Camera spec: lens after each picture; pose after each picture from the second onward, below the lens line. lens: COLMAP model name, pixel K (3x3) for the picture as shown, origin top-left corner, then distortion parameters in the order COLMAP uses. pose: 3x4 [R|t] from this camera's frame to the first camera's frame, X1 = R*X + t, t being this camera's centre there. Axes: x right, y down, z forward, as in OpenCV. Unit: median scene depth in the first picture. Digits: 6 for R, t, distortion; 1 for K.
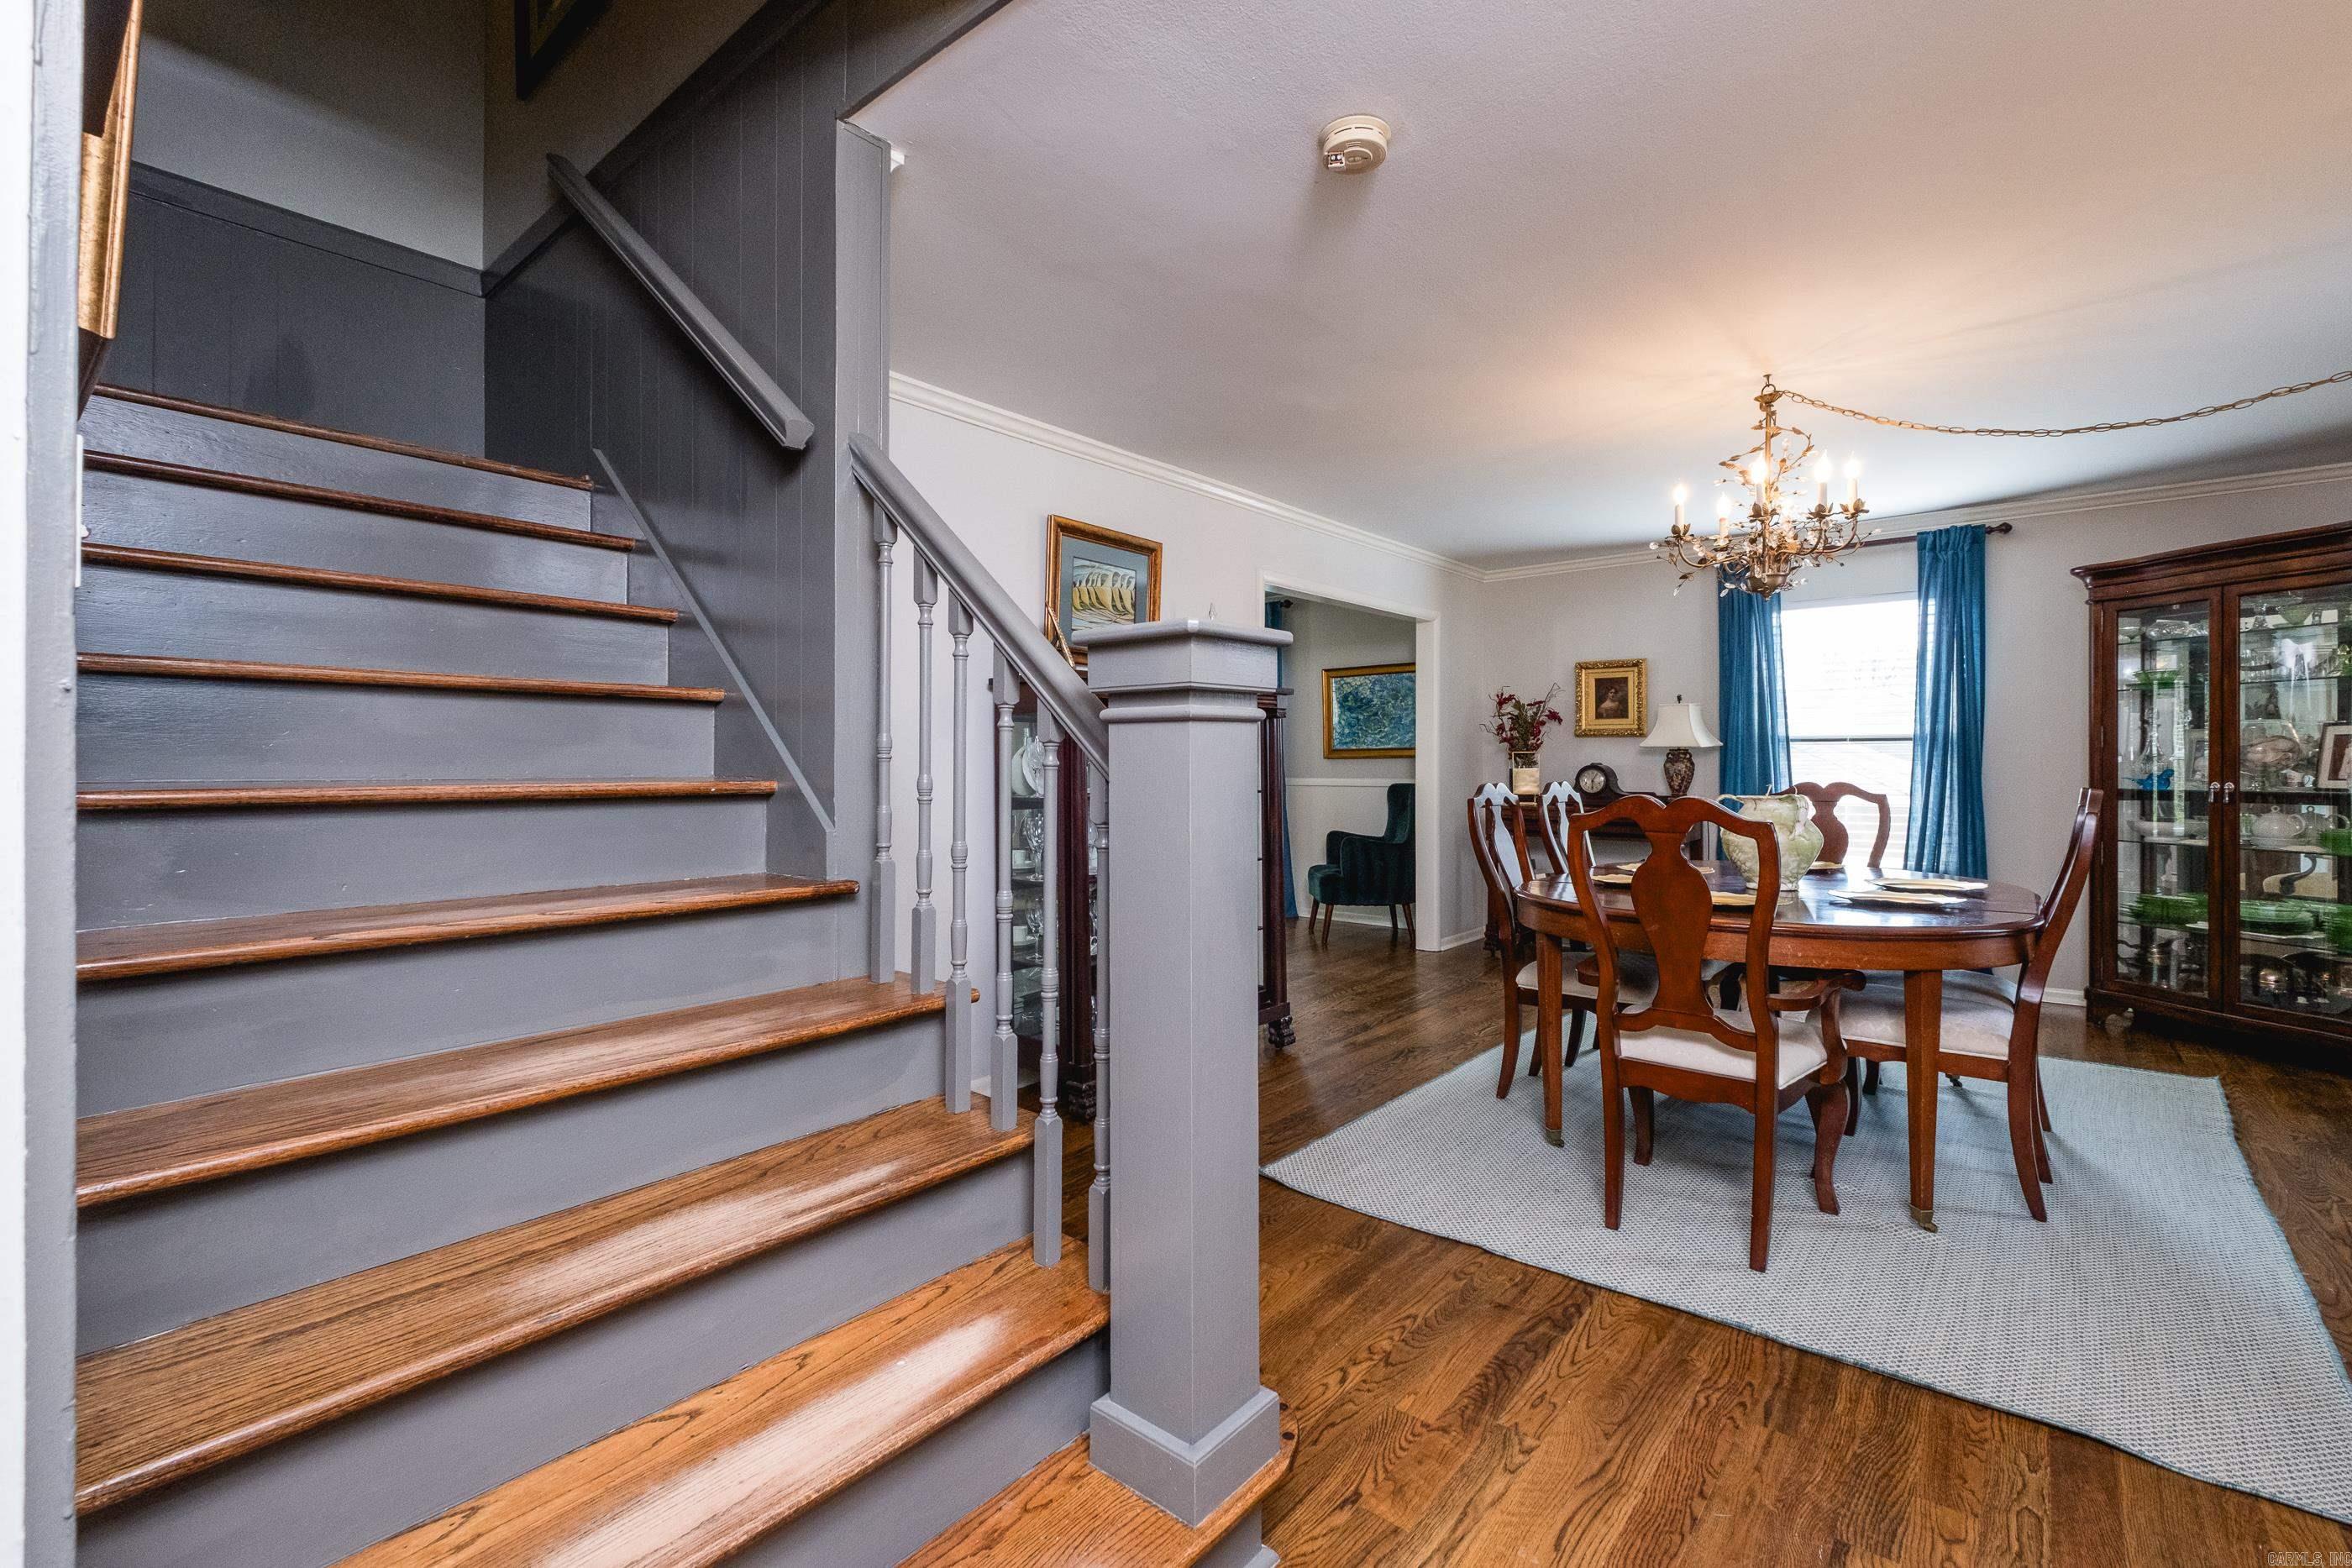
lens RADIAL K [[1024.2, 0, 1163.5], [0, 1024.2, 759.2], [0, 0, 1]] dist [0.006957, -0.004488]
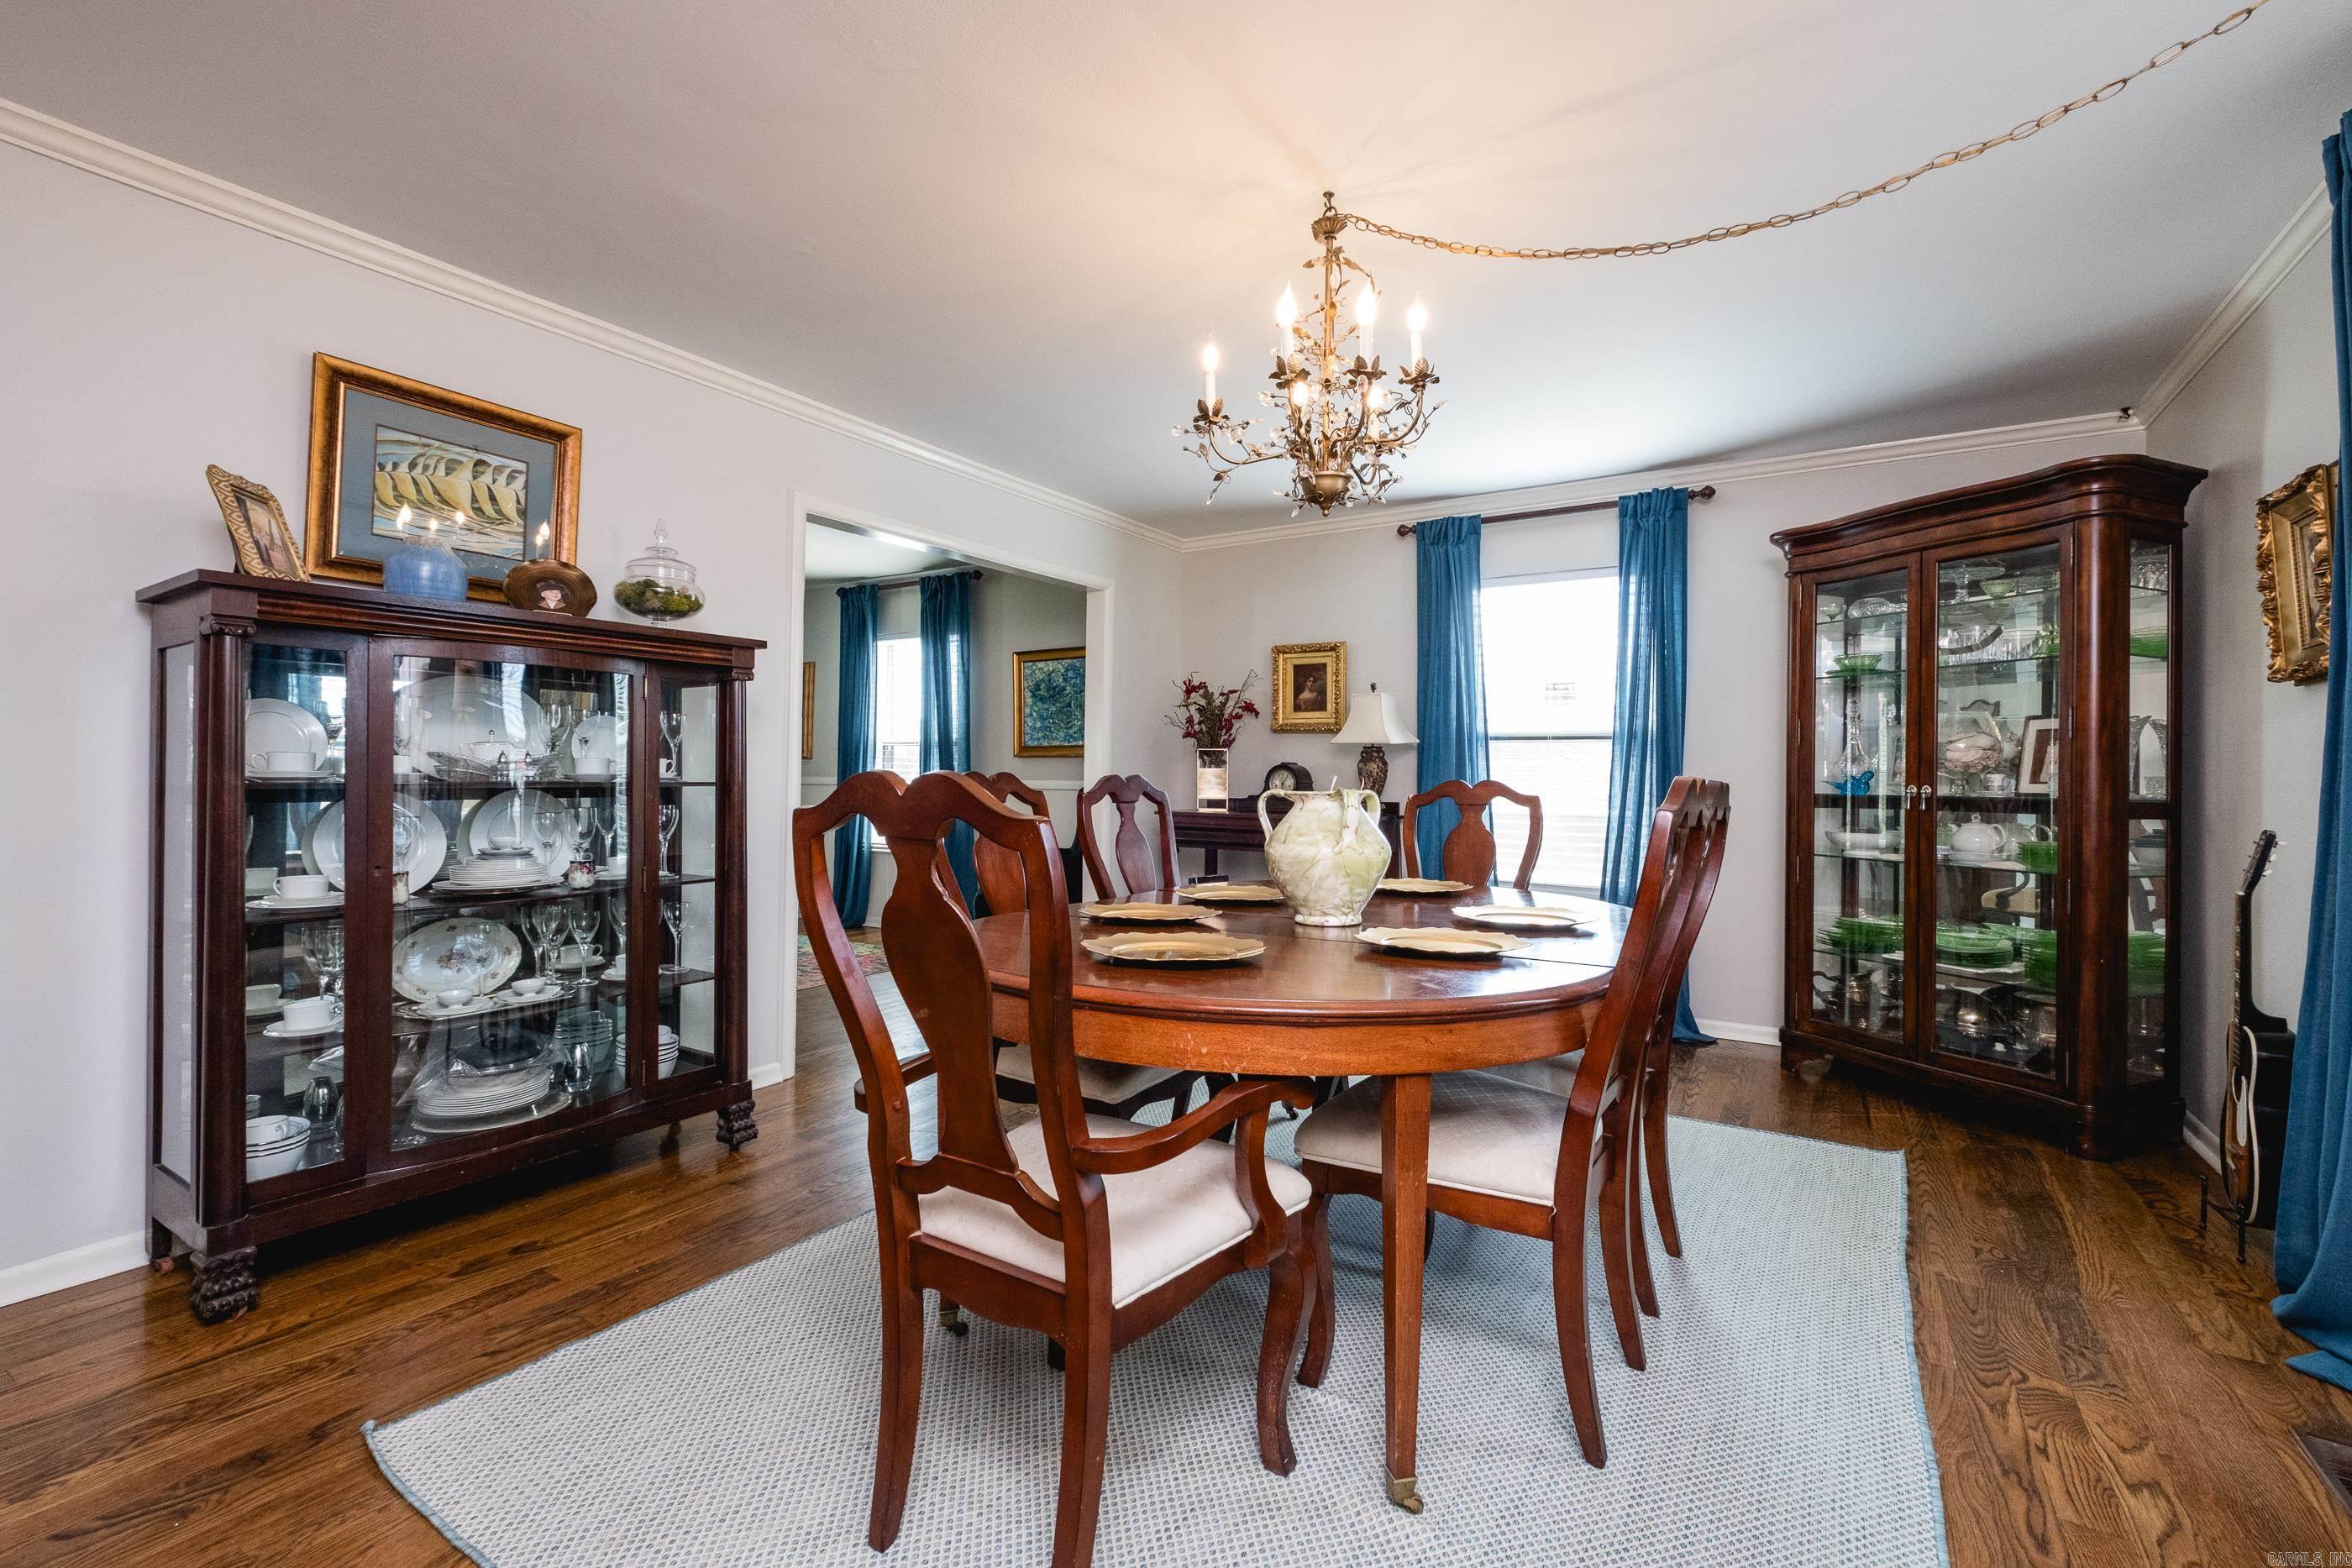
lens RADIAL K [[1024.2, 0, 1169.5], [0, 1024.2, 766.5], [0, 0, 1]] dist [0.006957, -0.004488]
pose [[0.990297, 0.013898, 0.138272, 0.240555], [-0.013264, 0.999897, -0.005501, 0.014998], [-0.138334, 0.003613, 0.990379, 0.197823]]
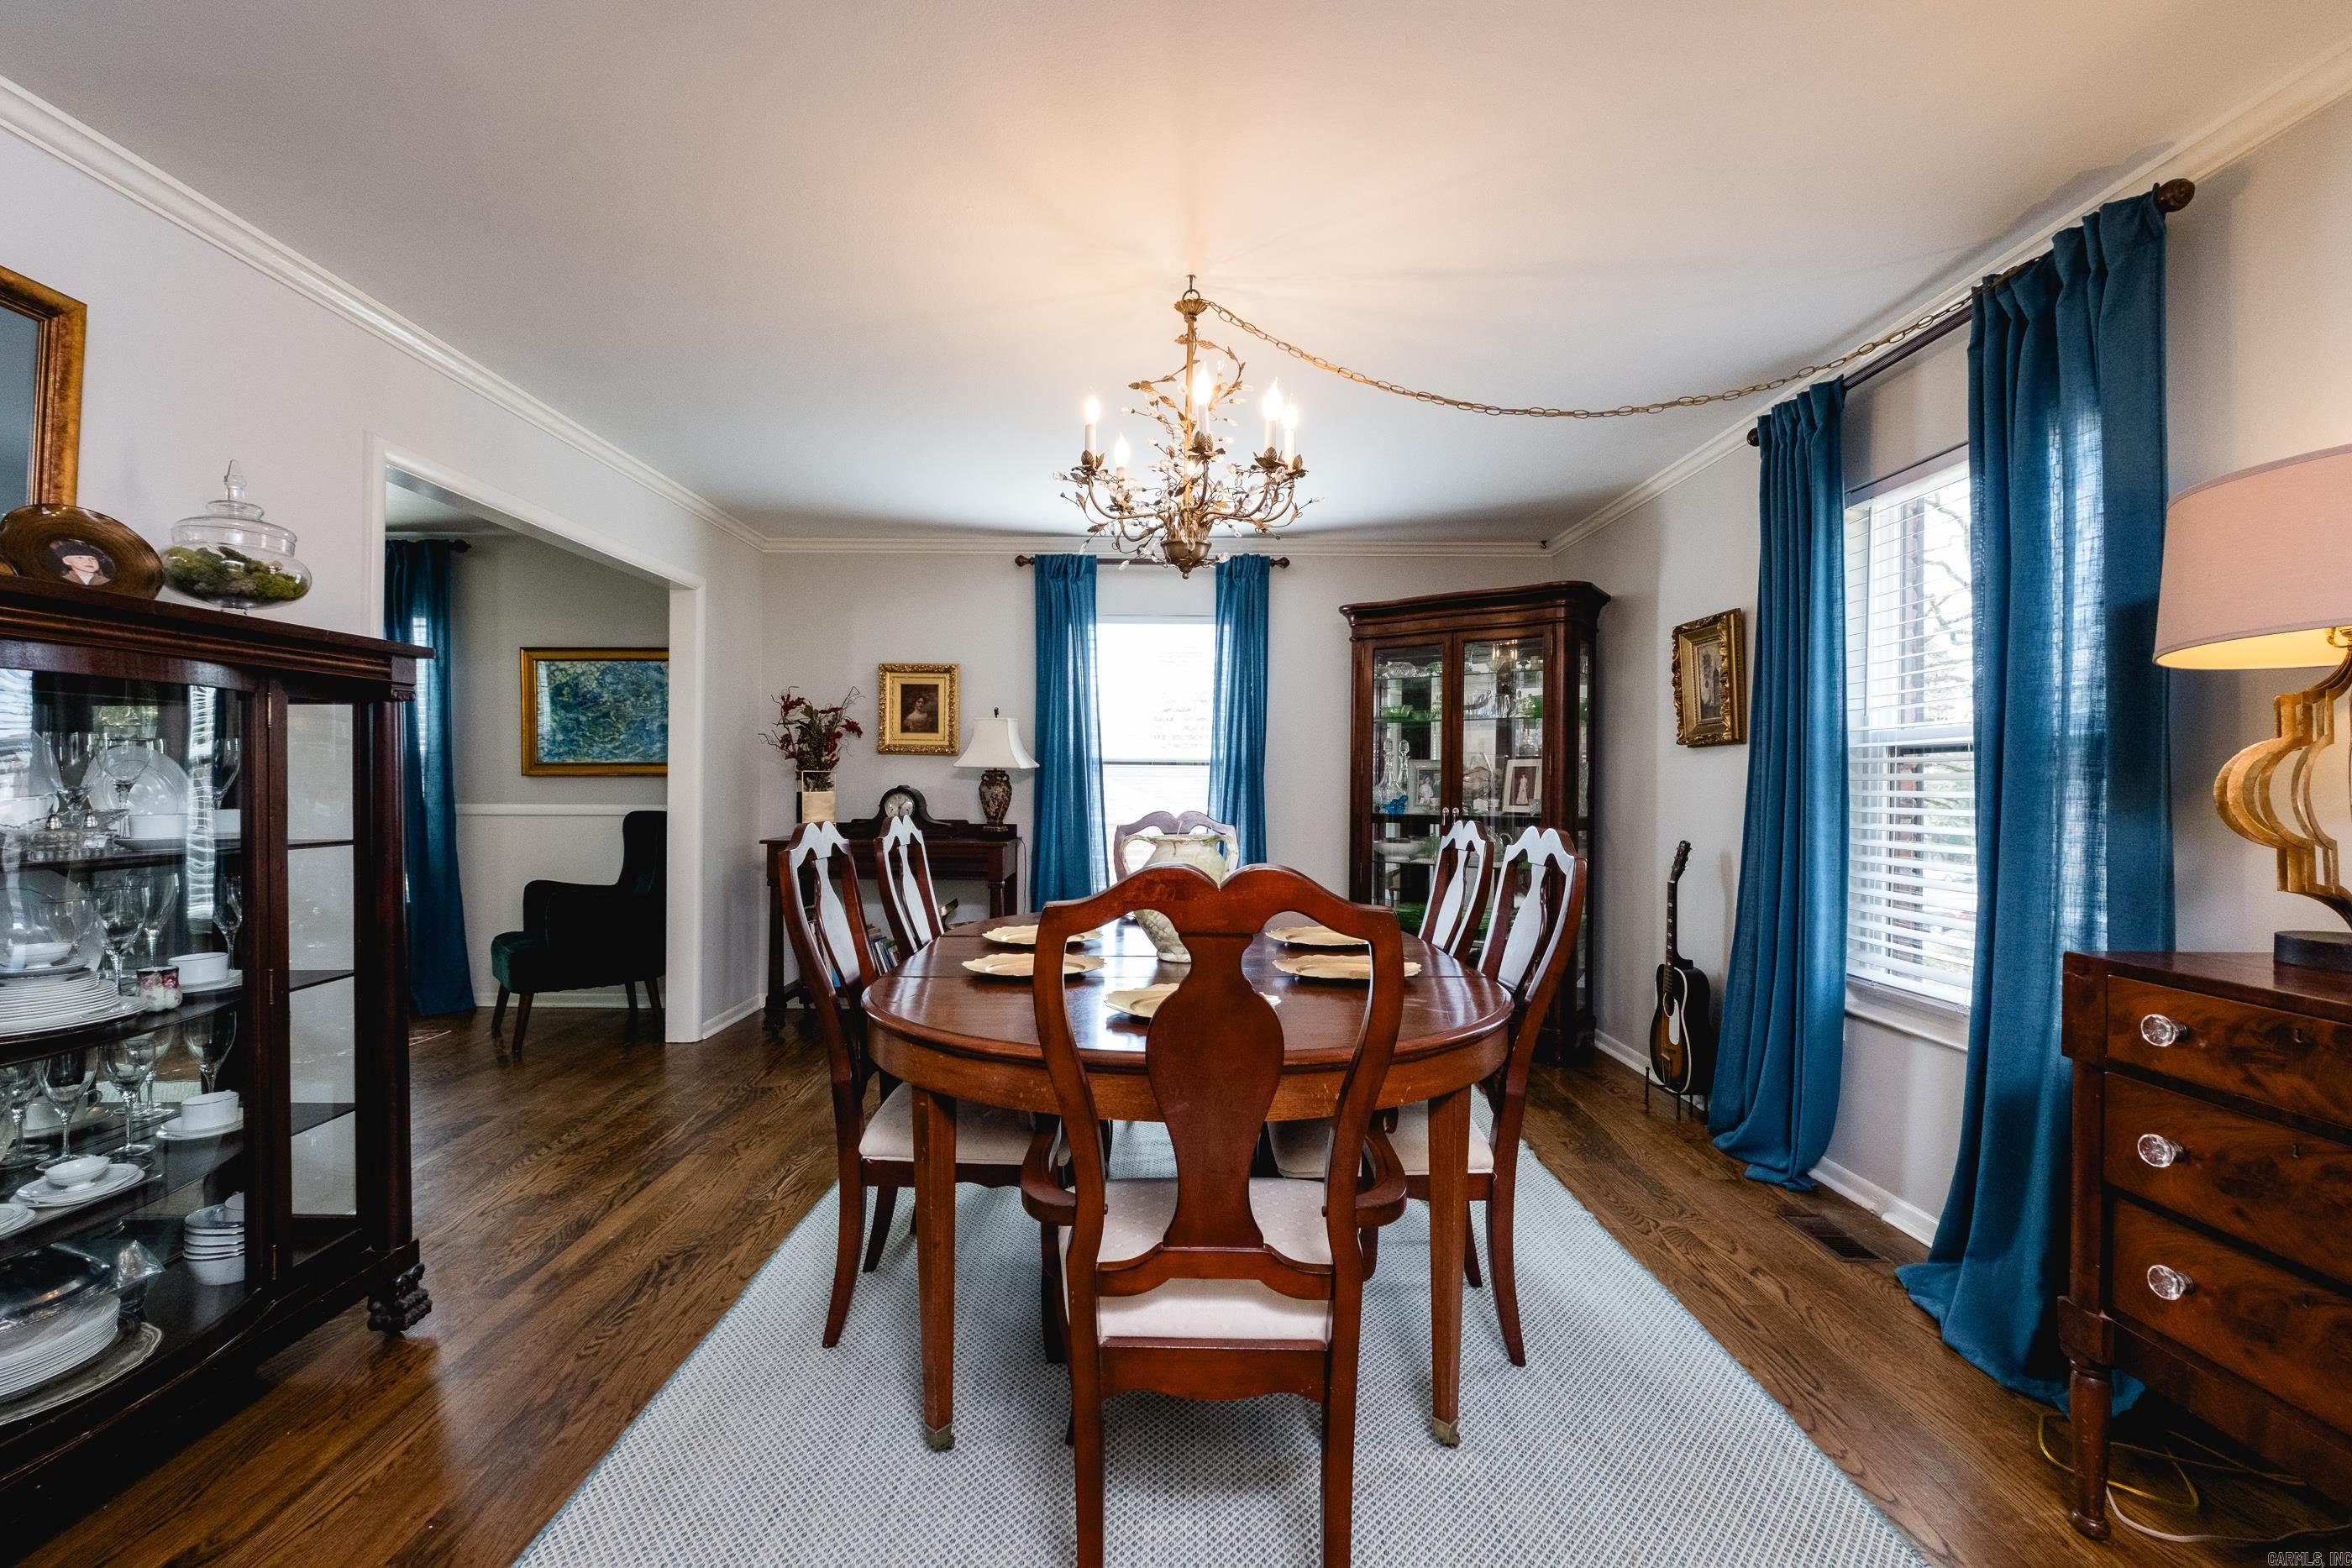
lens RADIAL K [[1024.2, 0, 1165.4], [0, 1024.2, 782.4], [0, 0, 1]] dist [0.006957, -0.004488]
pose [[0.762607, 0.007570, 0.646818, 0.056331], [-0.010922, 0.999940, 0.001174, -0.002632], [-0.646770, -0.007960, 0.762644, 0.270100]]
